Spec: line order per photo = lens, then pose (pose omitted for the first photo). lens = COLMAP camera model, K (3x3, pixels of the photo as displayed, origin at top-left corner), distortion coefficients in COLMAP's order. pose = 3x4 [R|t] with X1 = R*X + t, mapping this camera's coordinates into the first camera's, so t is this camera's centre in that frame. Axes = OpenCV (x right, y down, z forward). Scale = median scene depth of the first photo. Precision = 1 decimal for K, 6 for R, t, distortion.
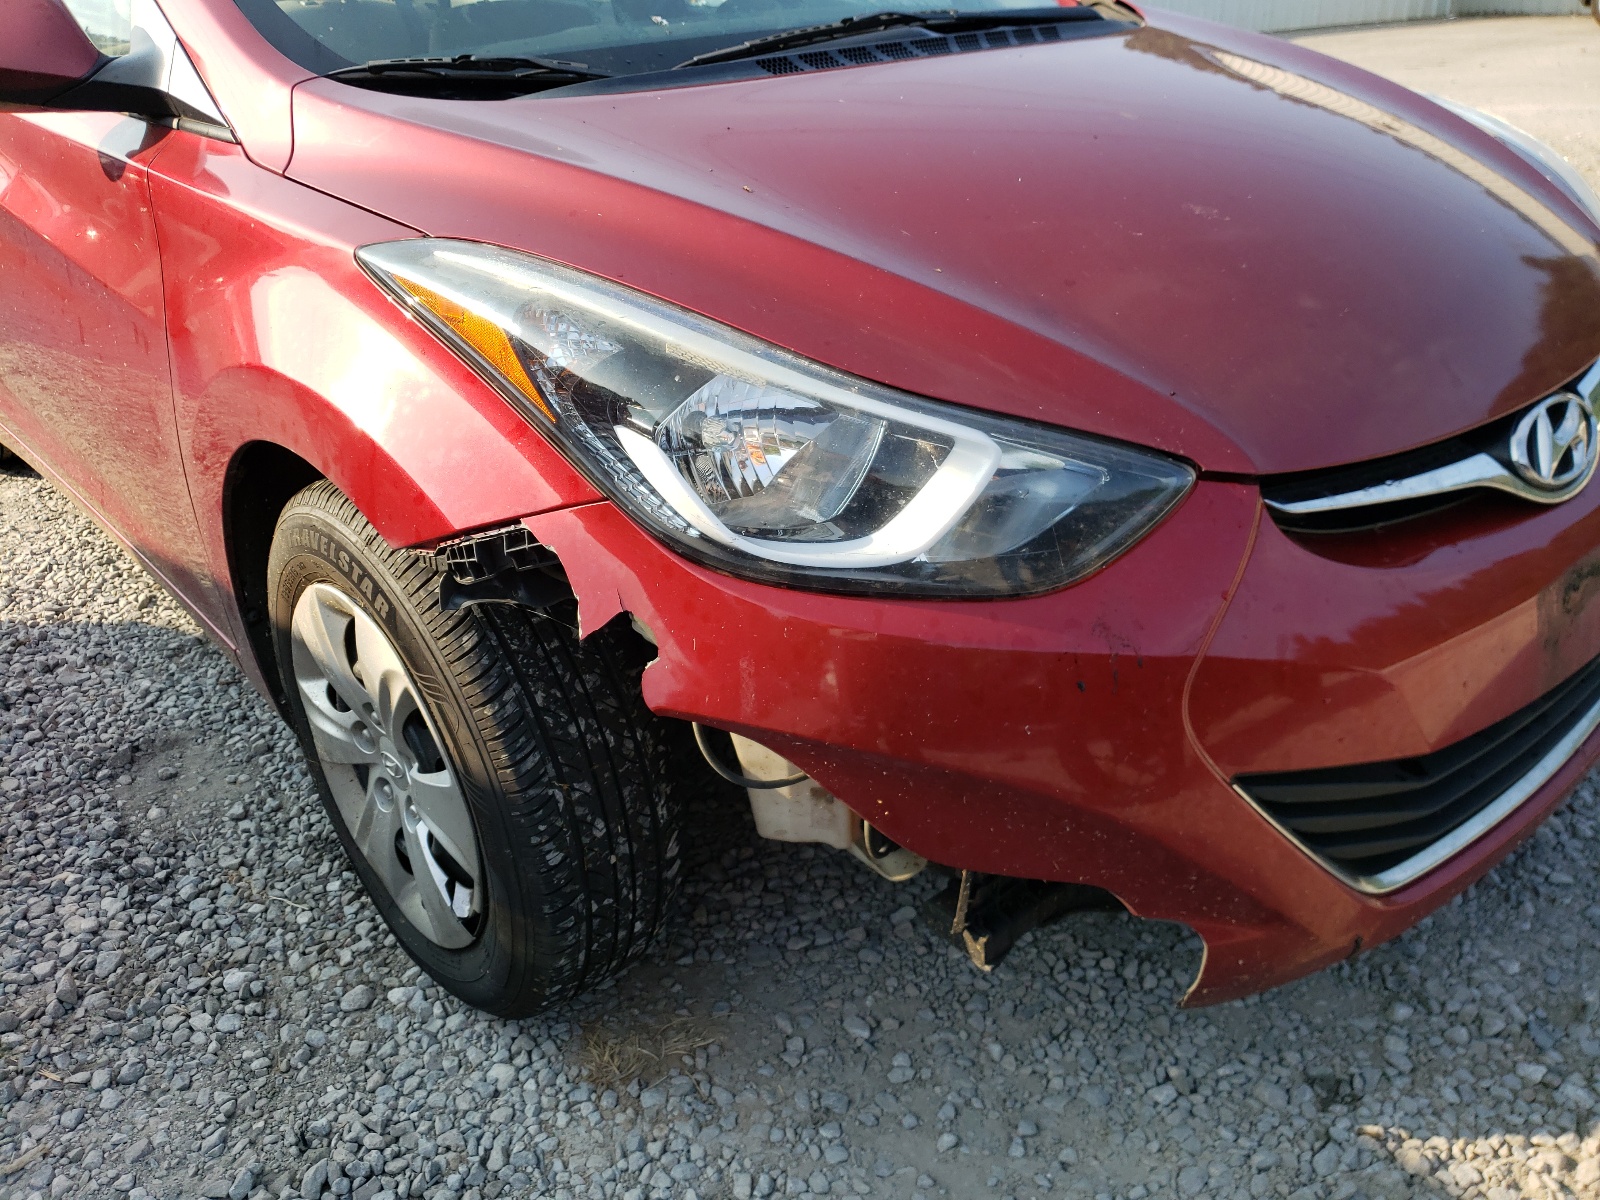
lens RADIAL K [[1194.7, 0, 789.3], [0, 1194.7, 562.7], [0, 0, 1]] dist [0.053227, -0.068806]
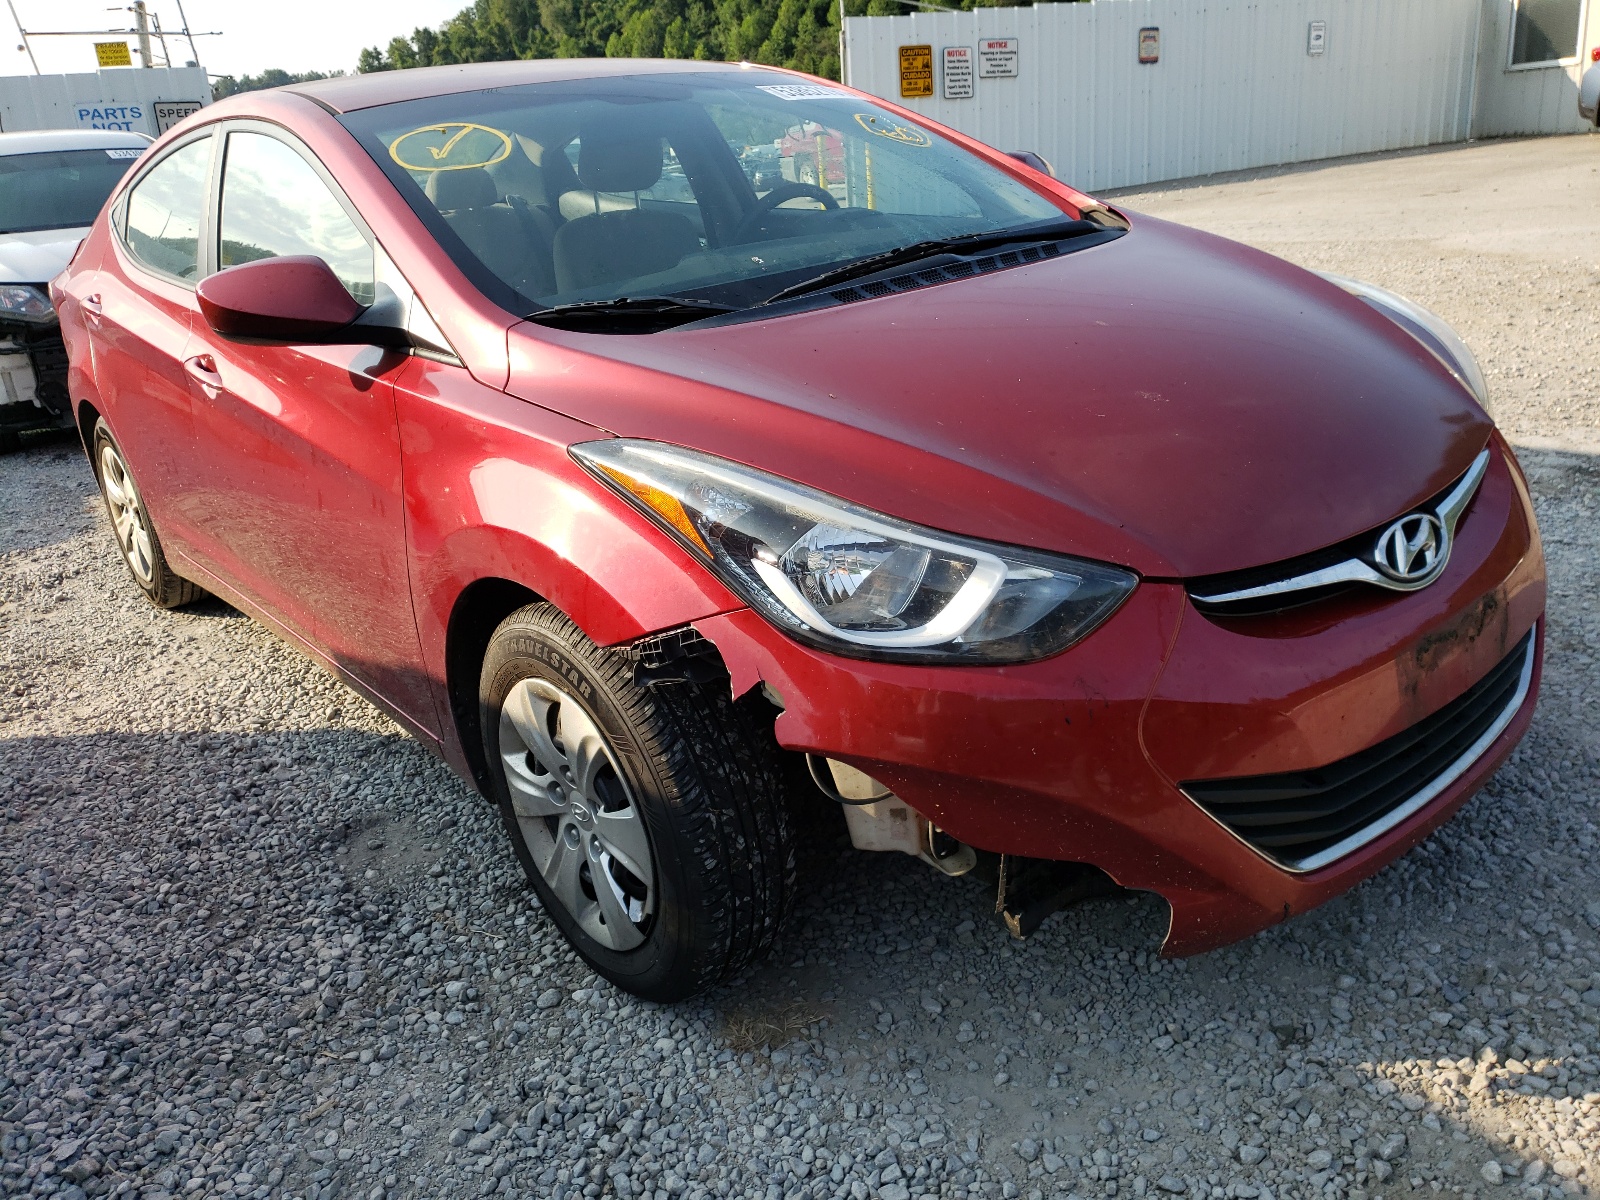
lens RADIAL K [[1194.7, 0, 789.3], [0, 1194.7, 562.7], [0, 0, 1]] dist [0.053227, -0.068806]
pose [[0.998002, -0.033688, -0.053448, -0.013455], [0.028110, 0.994399, -0.101884, 0.035301], [0.056581, 0.100178, 0.993359, -0.387694]]
